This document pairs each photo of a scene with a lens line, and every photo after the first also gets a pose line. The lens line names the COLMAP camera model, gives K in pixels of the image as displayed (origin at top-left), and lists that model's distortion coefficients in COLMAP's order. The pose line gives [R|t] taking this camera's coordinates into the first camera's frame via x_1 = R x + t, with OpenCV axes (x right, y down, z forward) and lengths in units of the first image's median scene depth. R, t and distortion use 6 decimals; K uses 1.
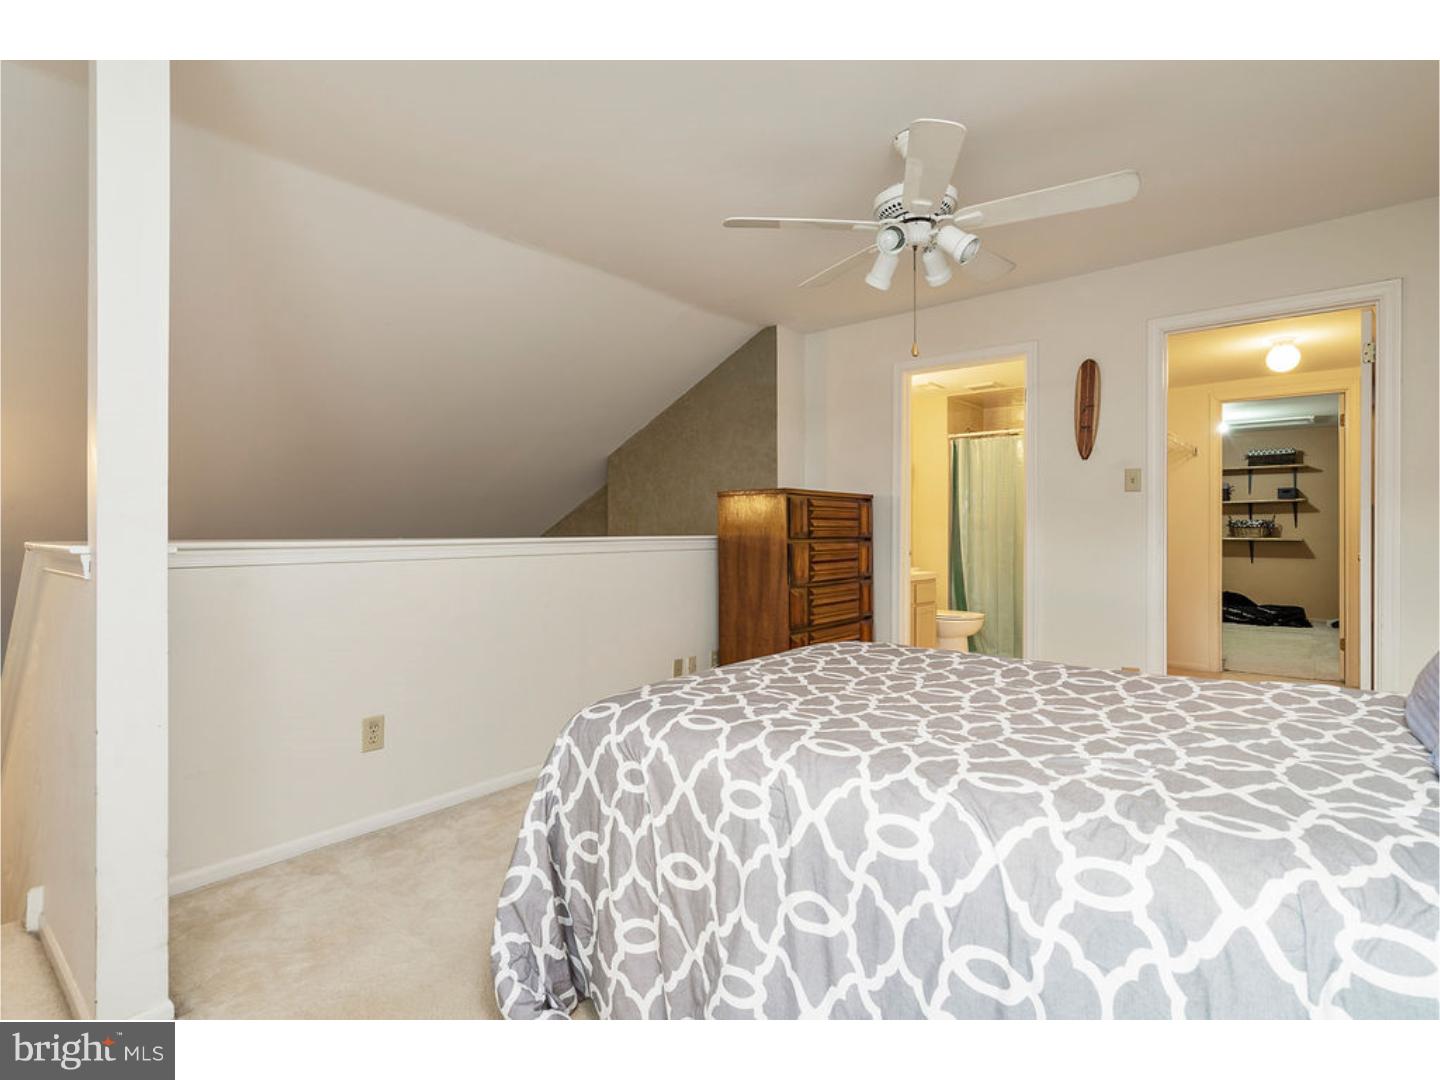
lens RADIAL K [[692.9, 0, 718.3], [0, 692.9, 533.8], [0, 0, 1]] dist [-0.003578, -0.000284]
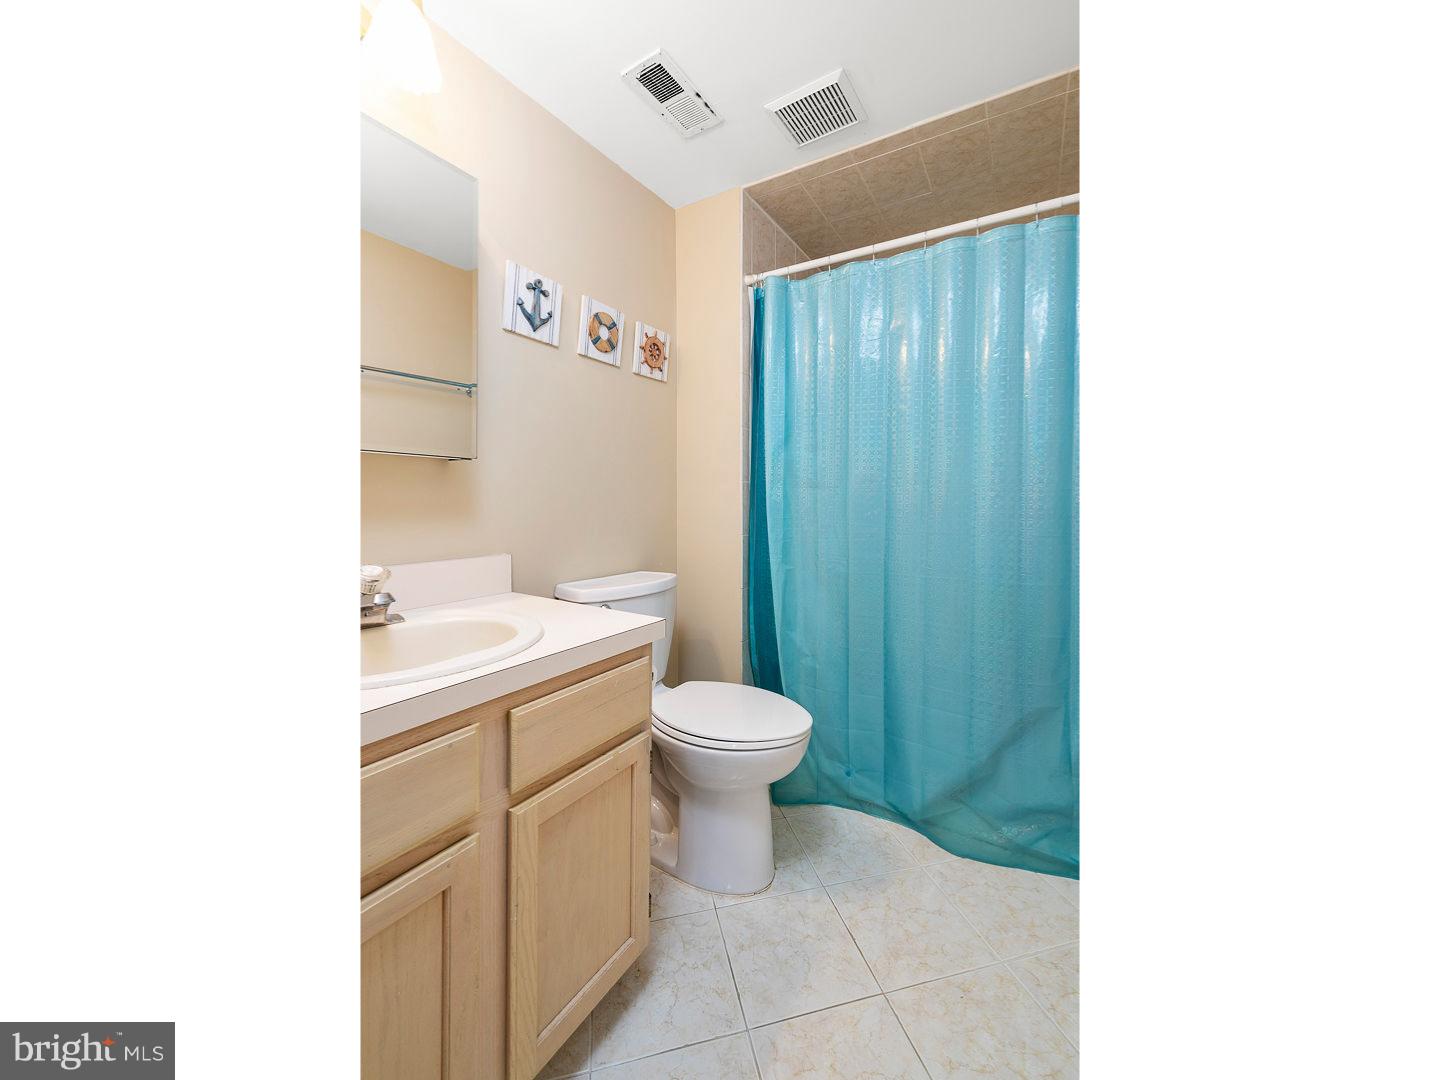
lens RADIAL K [[646.3, 0, 719.8], [0, 646.3, 532.6], [0, 0, 1]] dist [0.000156, 0.000216]
pose [[0.975585, 0.001138, 0.219619, 0.261249], [-0.003216, 0.999953, 0.009105, 0.023160], [-0.219598, -0.009589, 0.975543, 0.689674]]
